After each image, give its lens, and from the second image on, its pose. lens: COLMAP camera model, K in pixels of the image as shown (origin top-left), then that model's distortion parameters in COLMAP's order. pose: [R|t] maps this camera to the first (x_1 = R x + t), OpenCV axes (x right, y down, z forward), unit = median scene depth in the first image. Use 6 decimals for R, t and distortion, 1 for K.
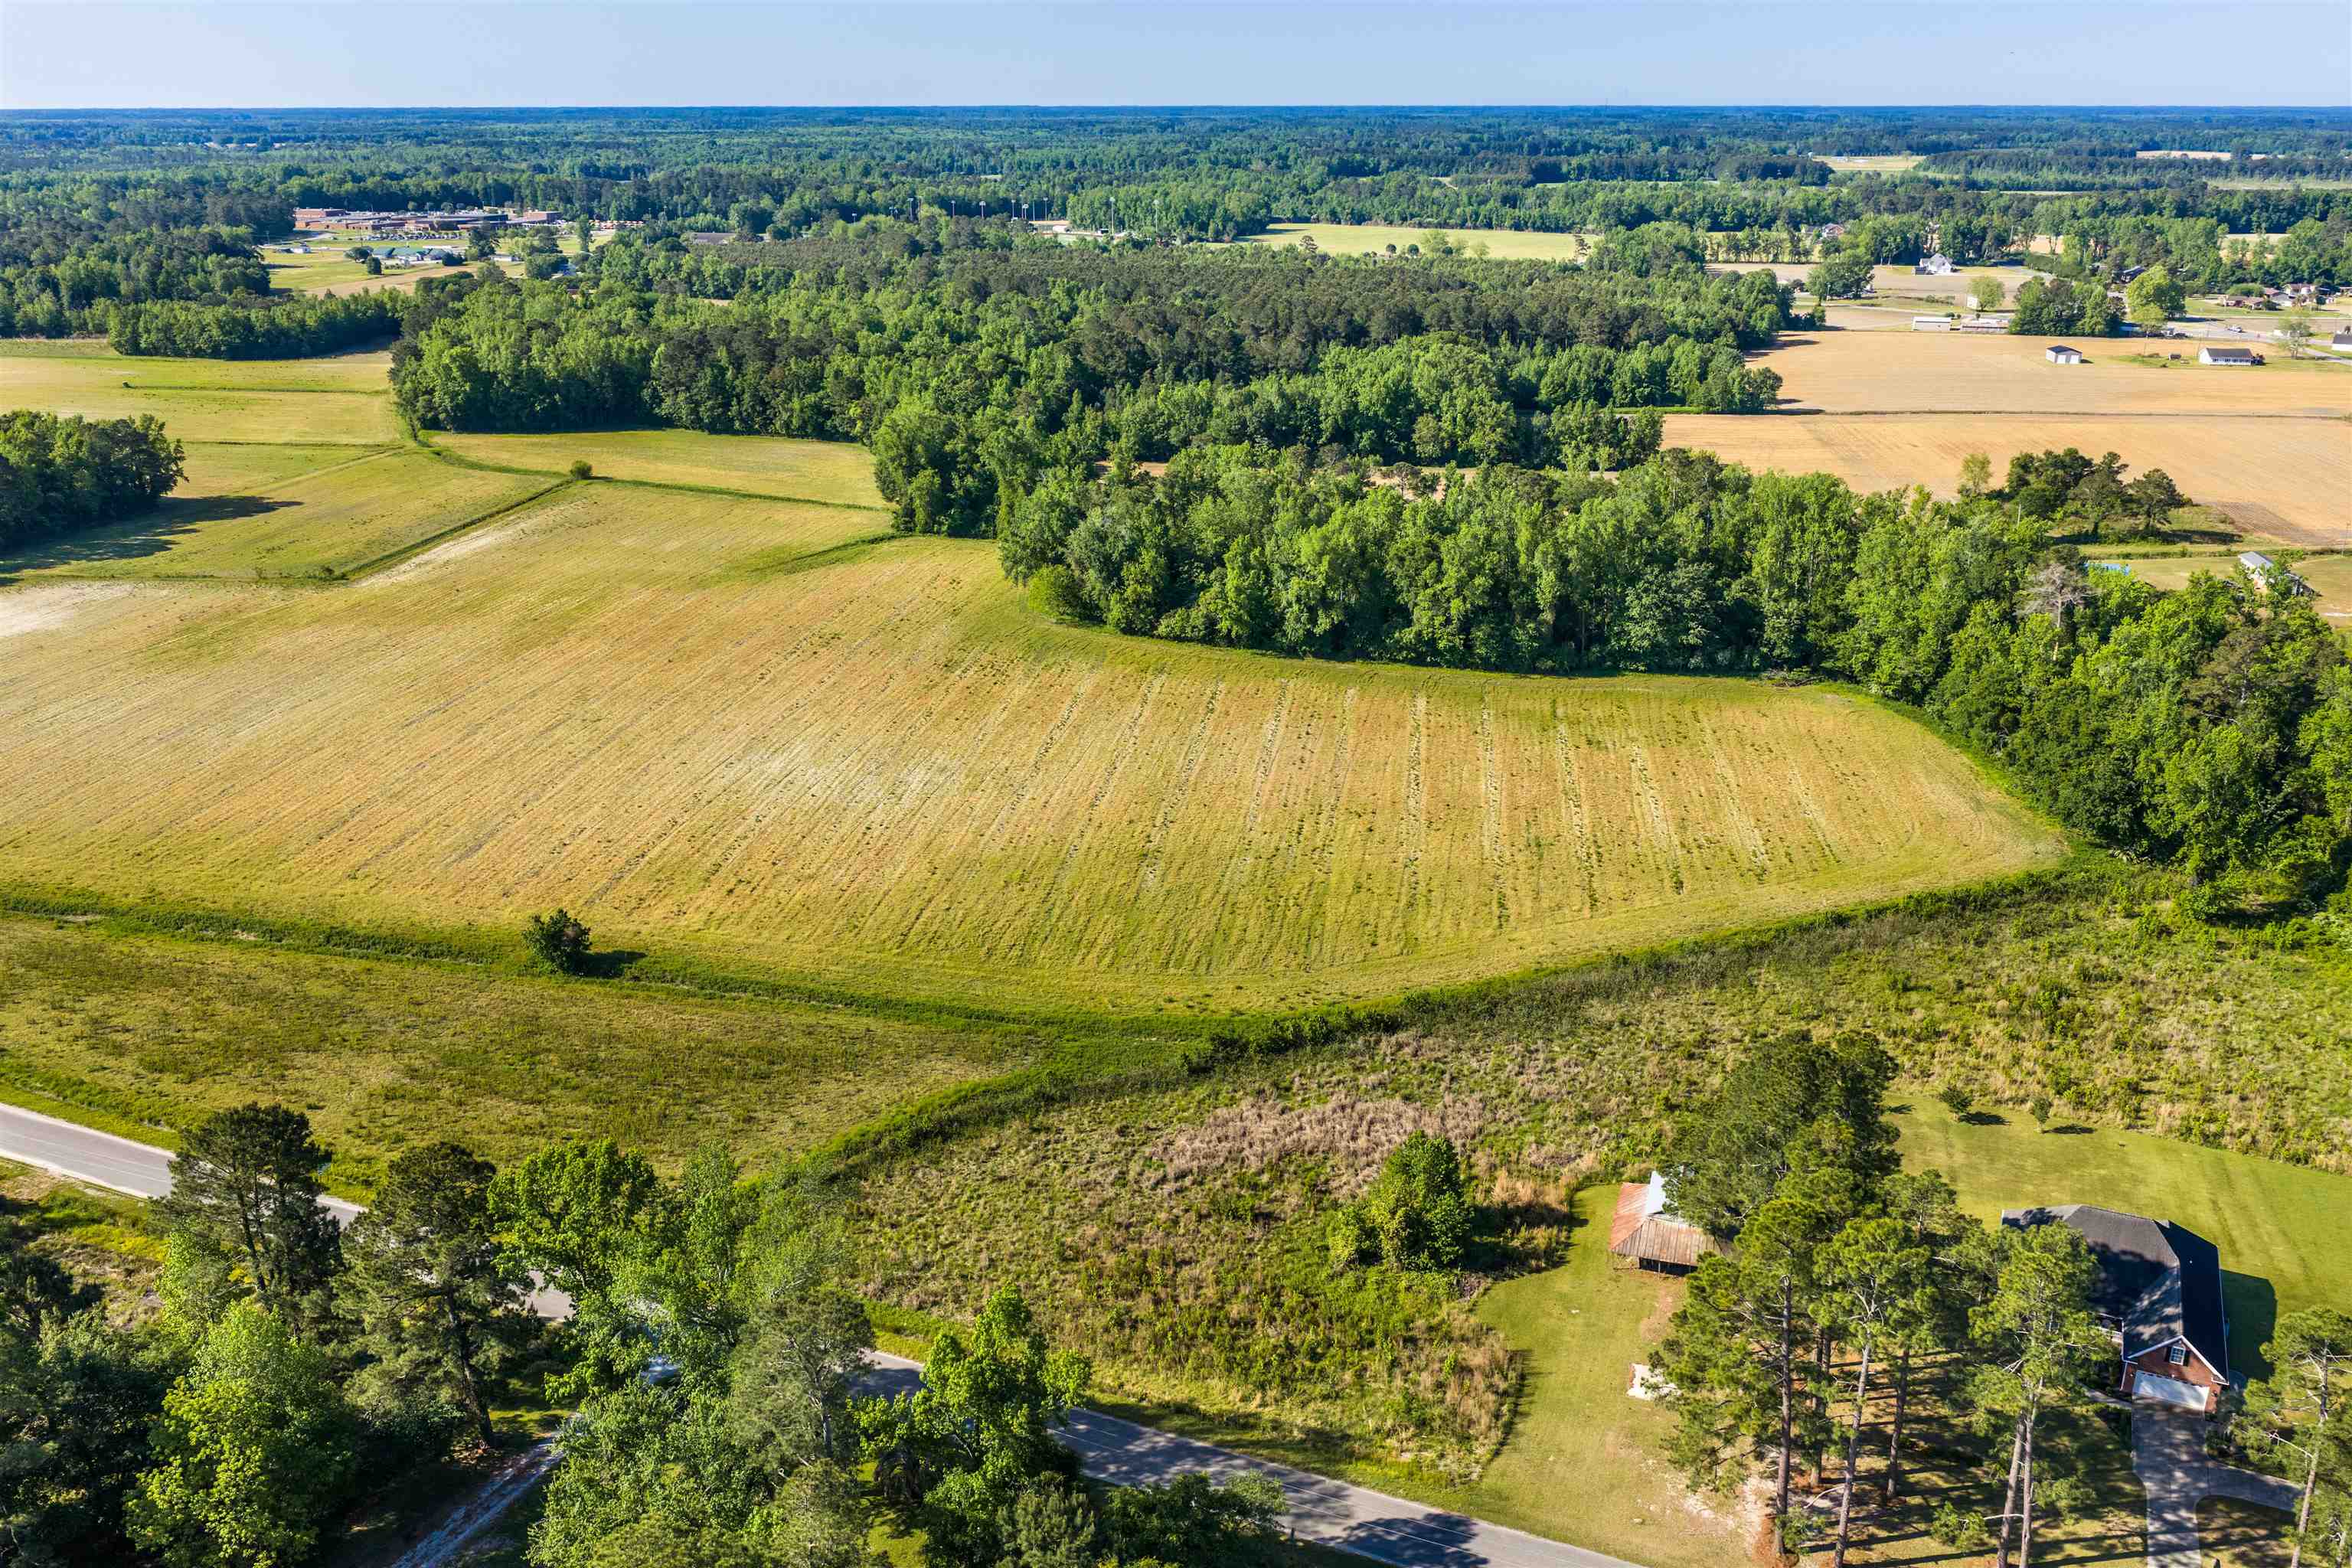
lens RADIAL K [[1943.9, 0, 1178.8], [0, 1943.9, 784.6], [0, 0, 1]] dist [0.019242, -0.037768]
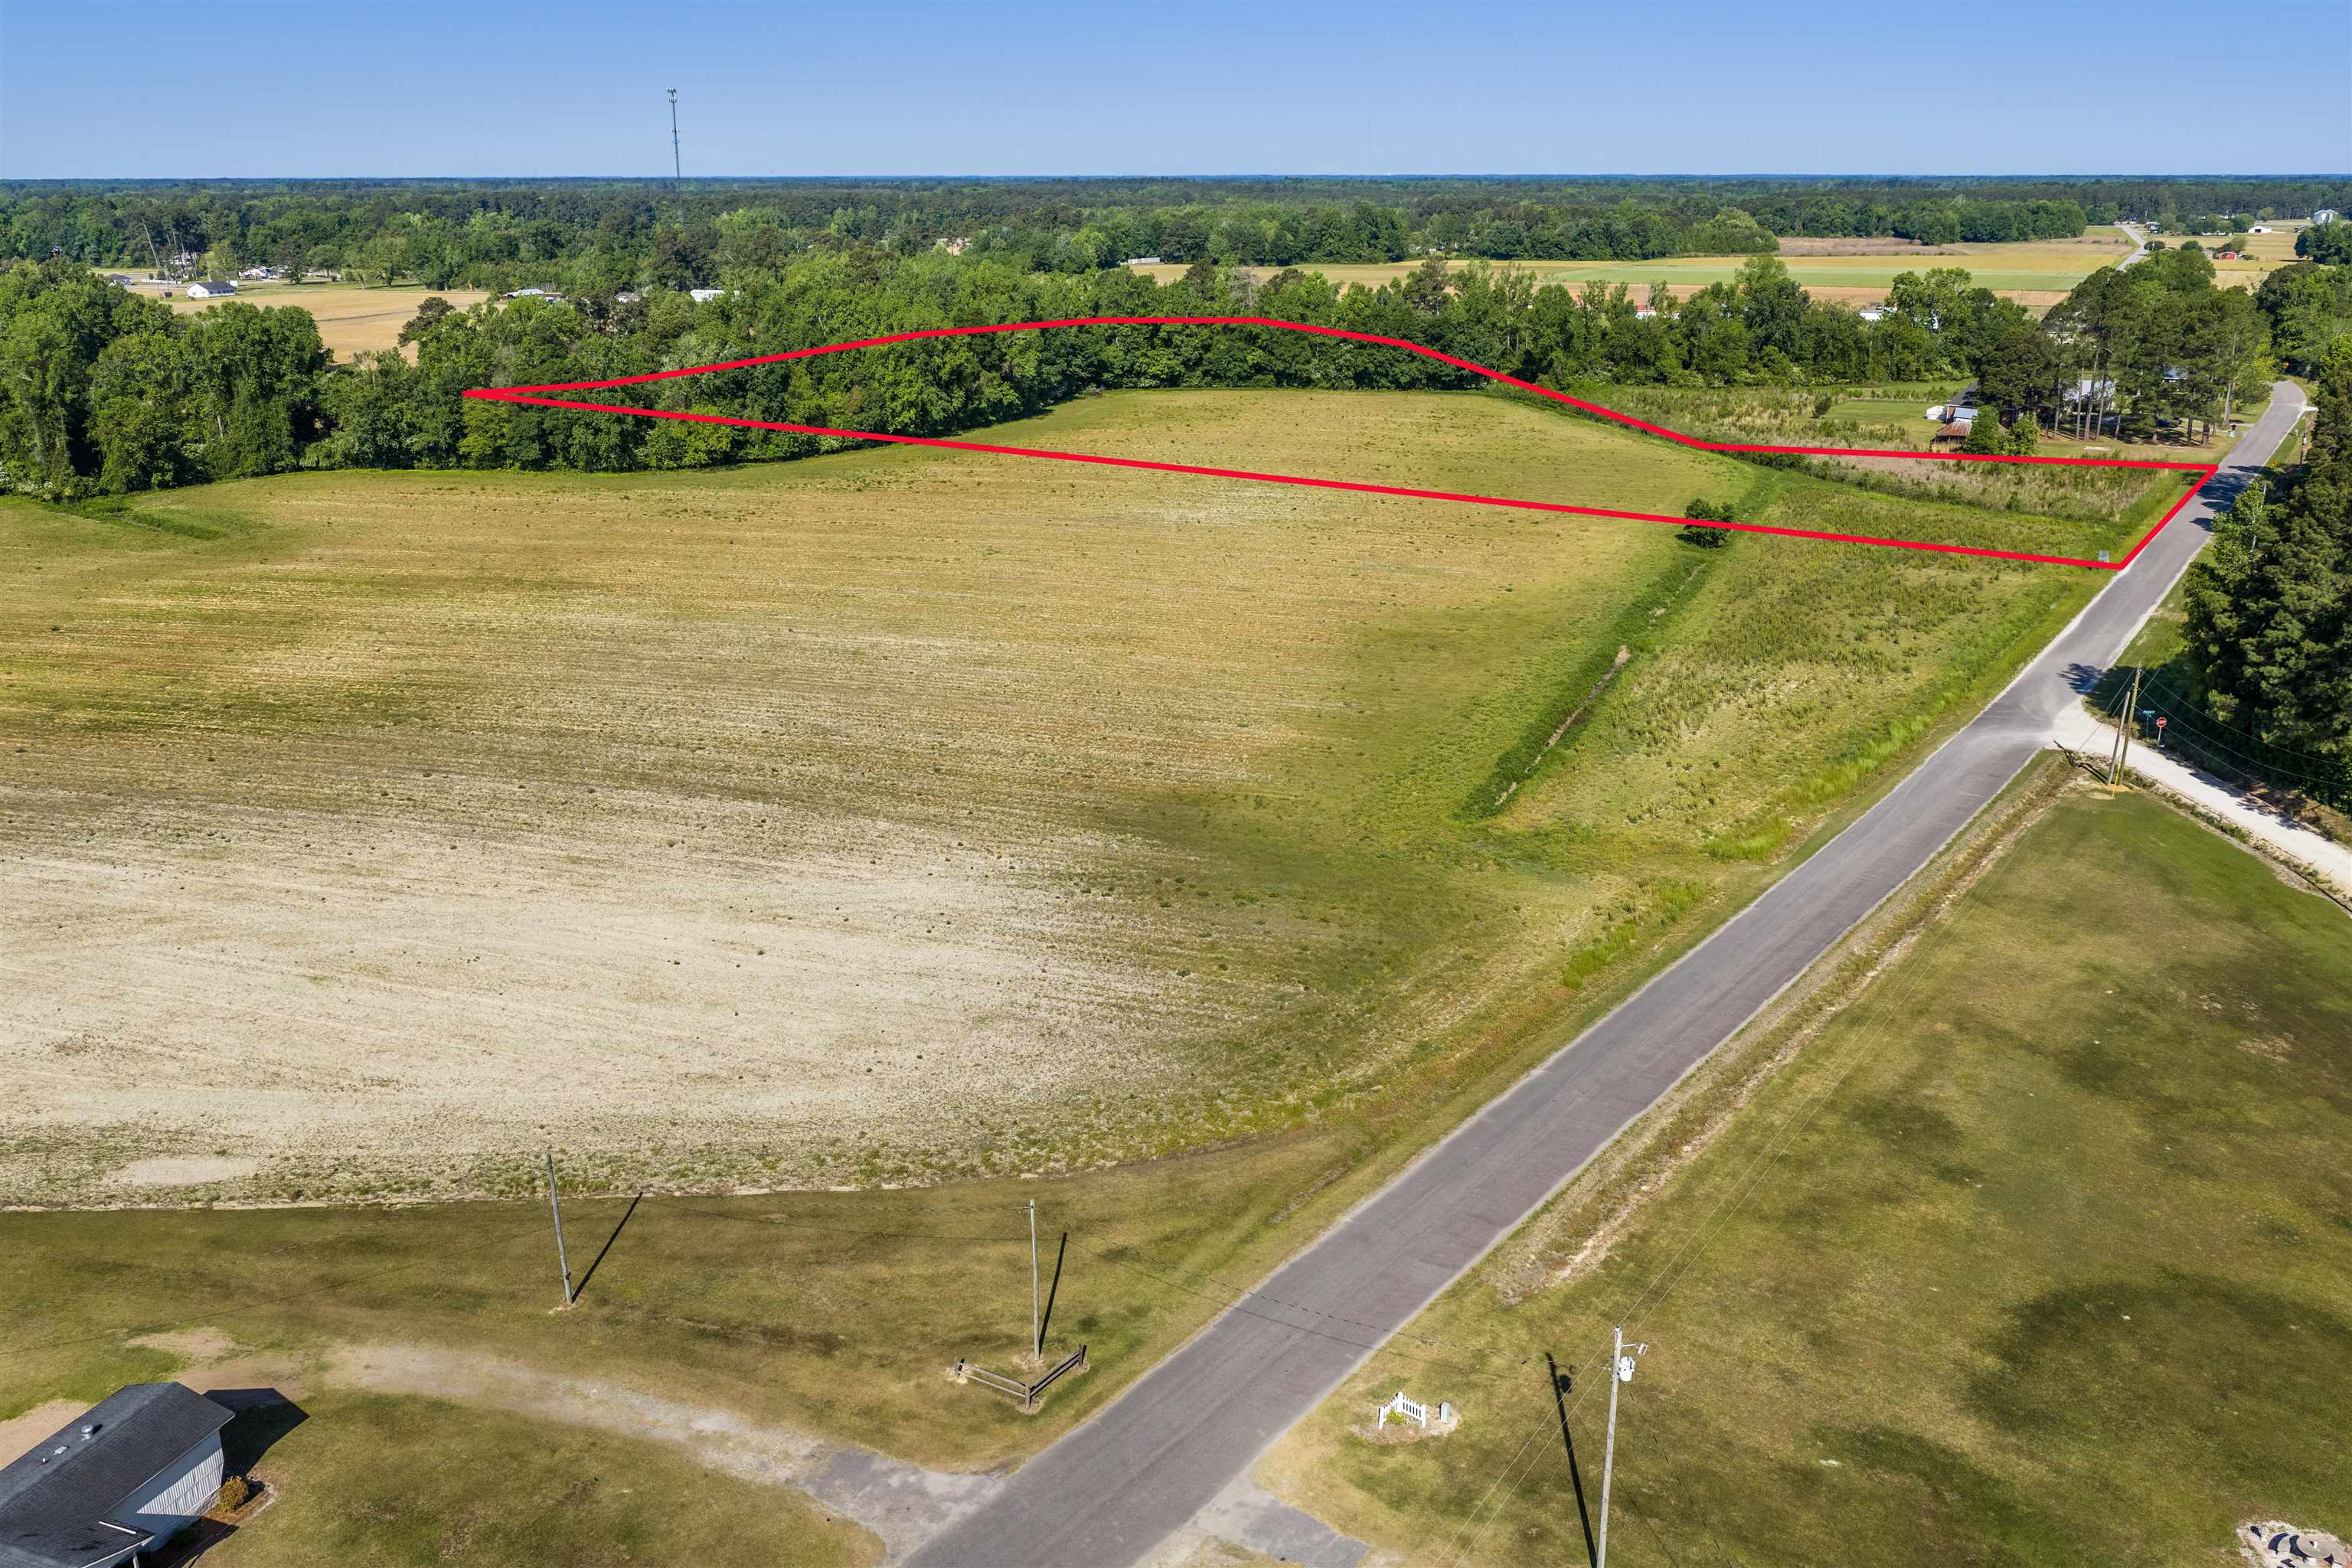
lens RADIAL K [[1943.9, 0, 1176.6], [0, 1943.9, 783.9], [0, 0, 1]] dist [0.019242, -0.037768]
pose [[0.153807, -0.294421, 0.943218, -1.176213], [0.321439, 0.917563, 0.233997, -0.116647], [-0.934355, 0.267197, 0.235766, 0.795439]]
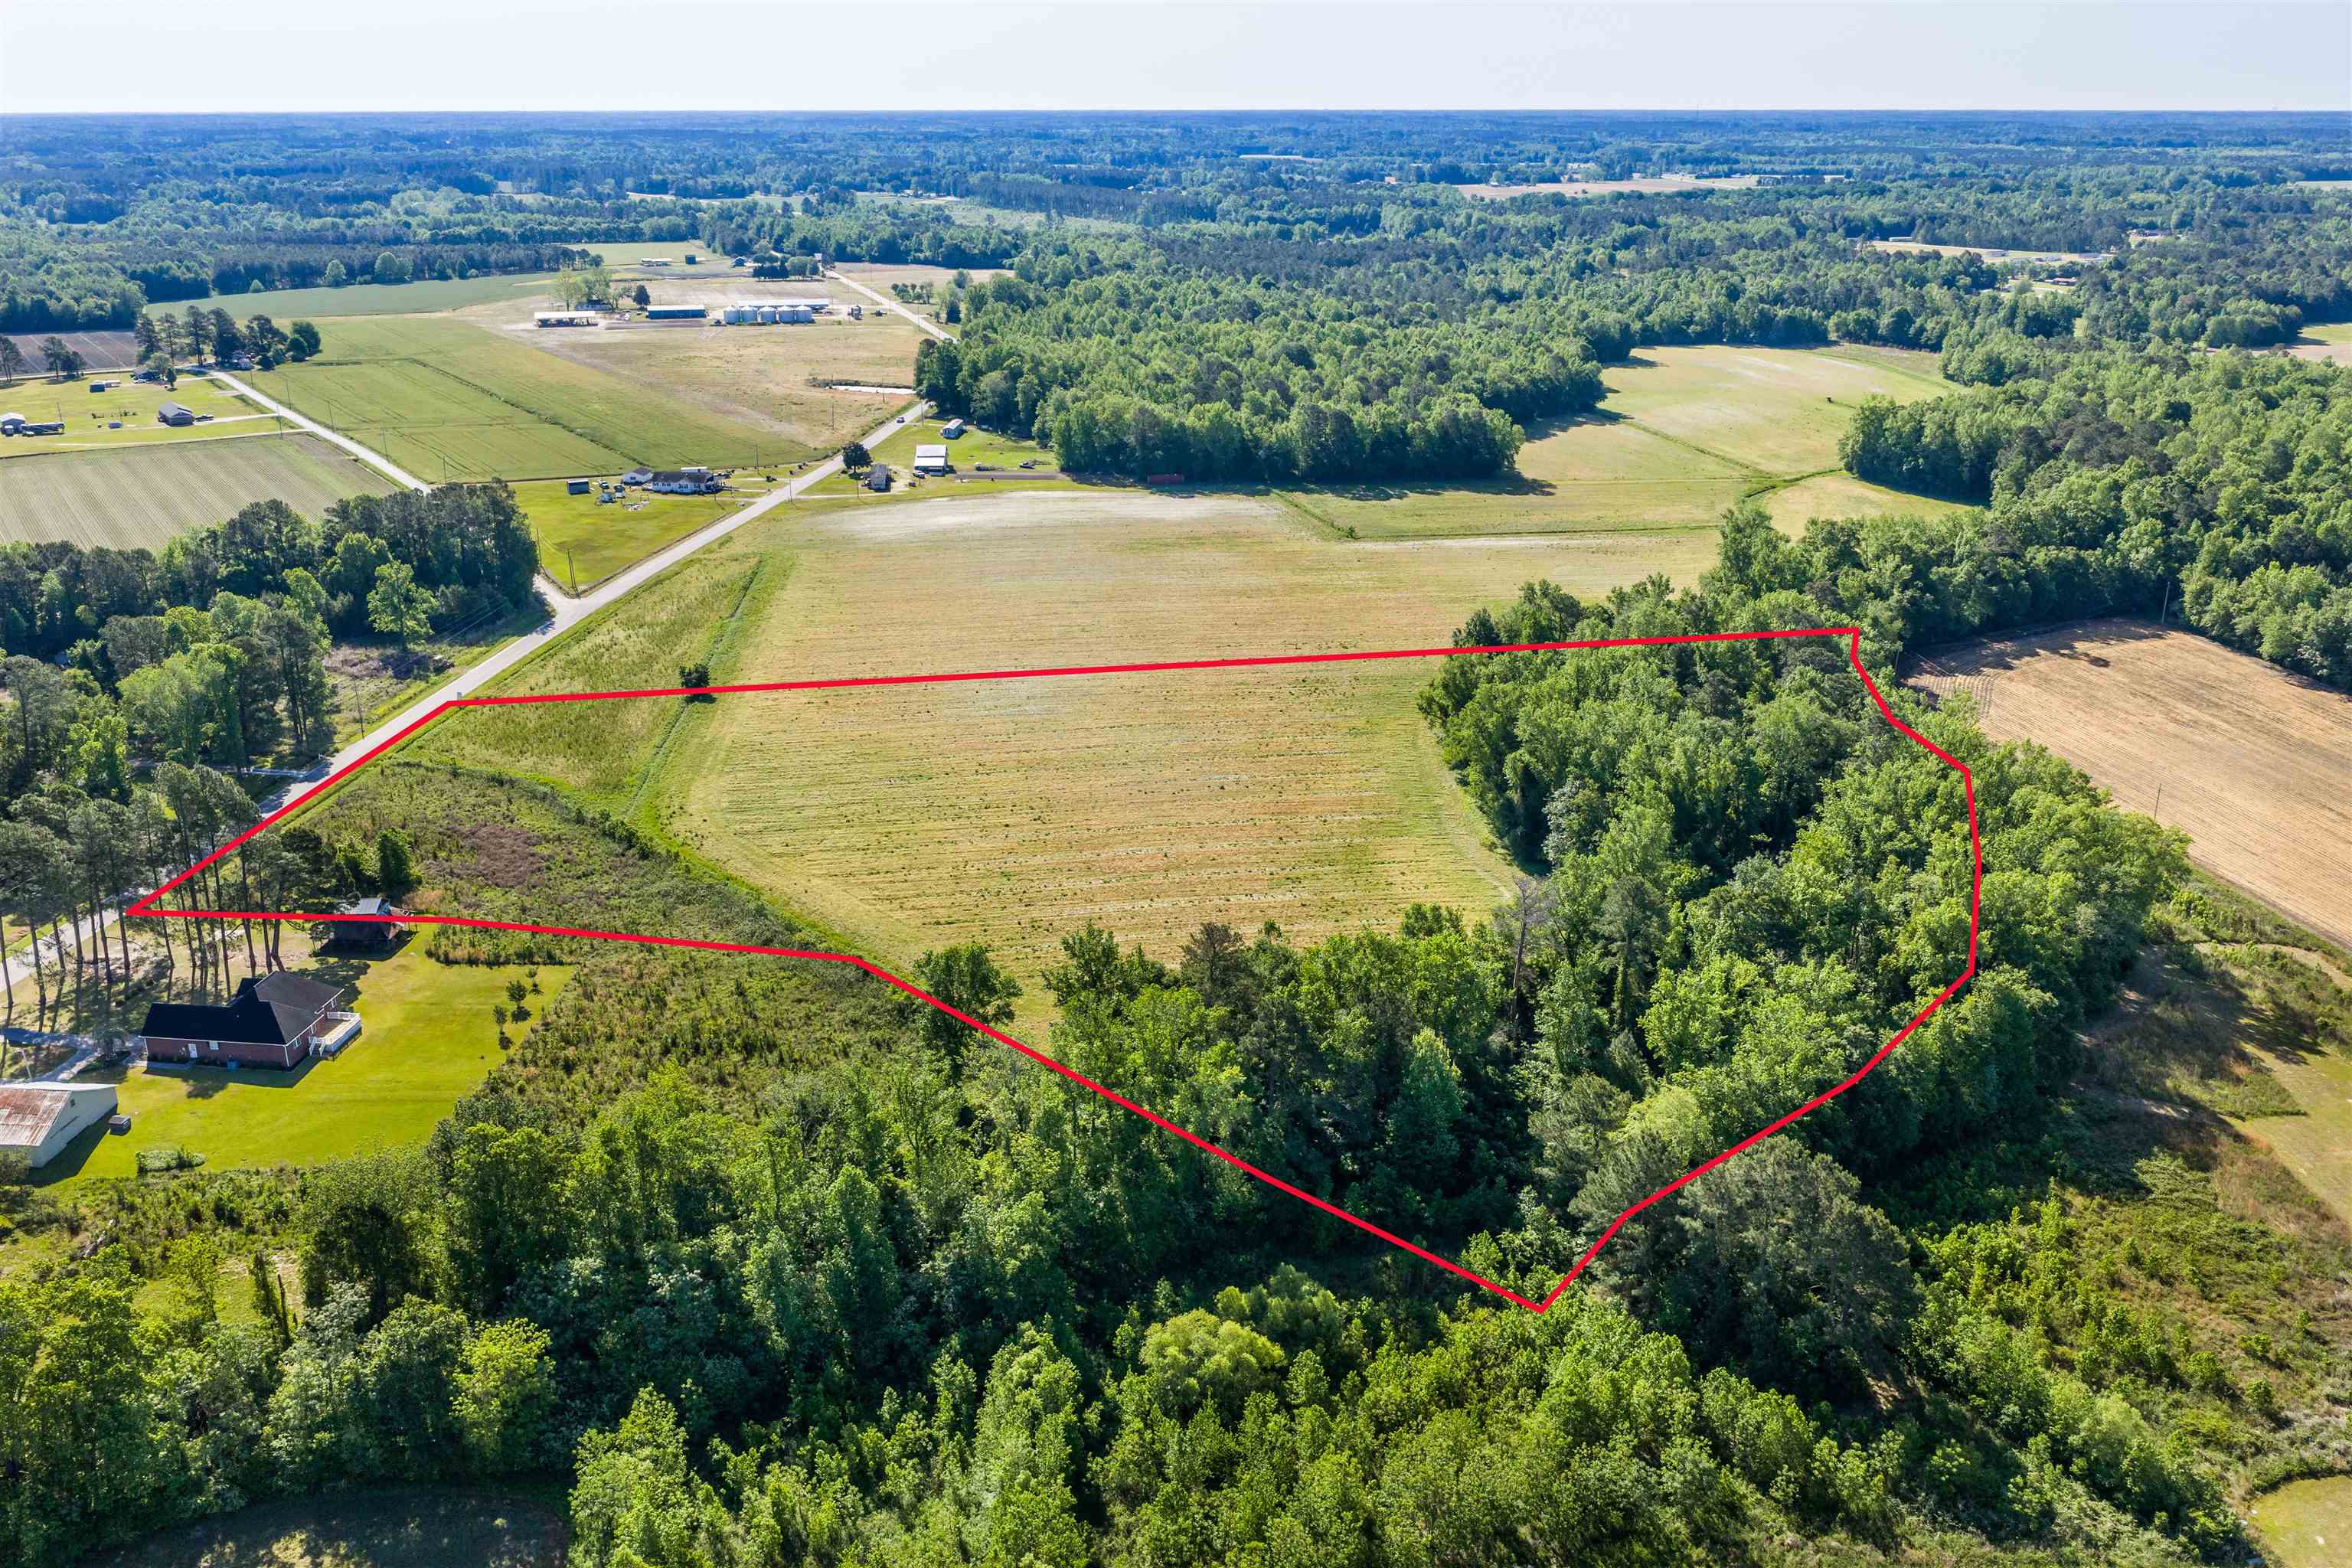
lens RADIAL K [[1943.9, 0, 1176.1], [0, 1943.9, 785.2], [0, 0, 1]] dist [0.019242, -0.037768]
pose [[0.303828, 0.316398, -0.898655, 1.136393], [-0.316307, 0.923242, 0.218113, -0.280821], [0.898687, 0.217982, 0.380586, 0.550107]]
